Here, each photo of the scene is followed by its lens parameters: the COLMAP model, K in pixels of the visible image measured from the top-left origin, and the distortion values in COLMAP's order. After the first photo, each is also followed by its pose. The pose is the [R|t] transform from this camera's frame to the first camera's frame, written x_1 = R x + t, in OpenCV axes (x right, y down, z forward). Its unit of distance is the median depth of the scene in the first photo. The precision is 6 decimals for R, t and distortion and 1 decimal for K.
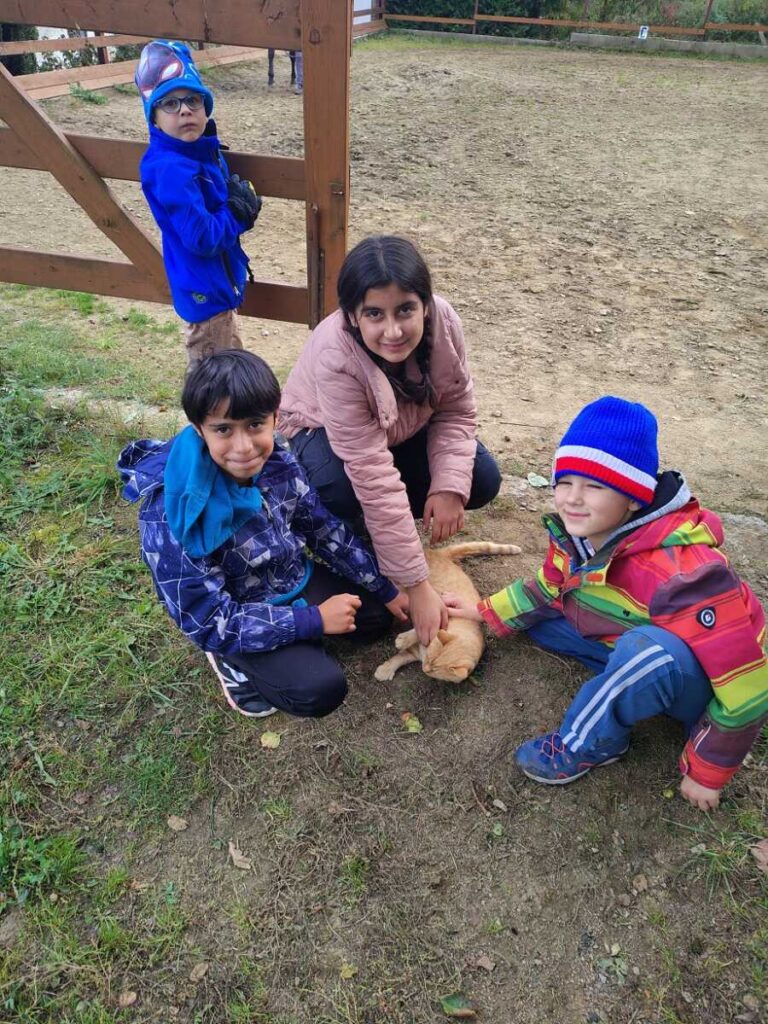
lens RADIAL K [[702.6, 0, 380.2], [0, 702.6, 513.9], [0, 0, 1]] dist [-0.000861, 0.003724]
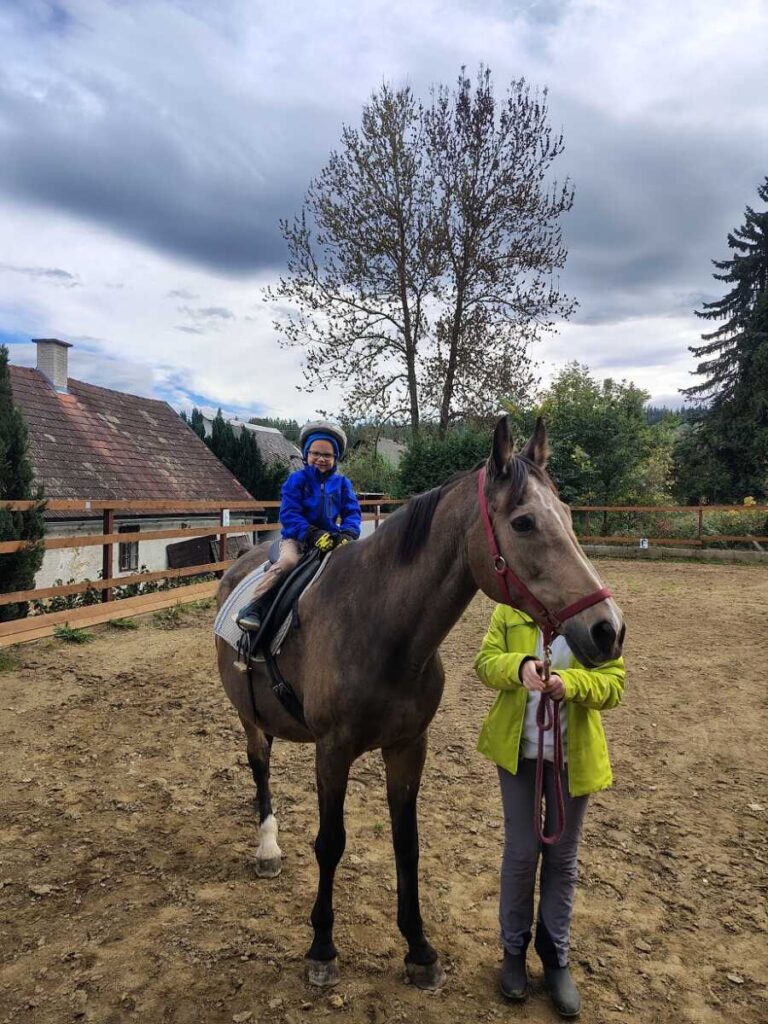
lens RADIAL K [[702.6, 0, 383.7], [0, 702.6, 508.2], [0, 0, 1]] dist [-0.000861, 0.003724]
pose [[0.997905, -0.031261, -0.056640, 0.036848], [-0.008708, 0.802634, -0.596409, -0.080025], [0.064106, 0.595653, 0.800680, 0.072756]]
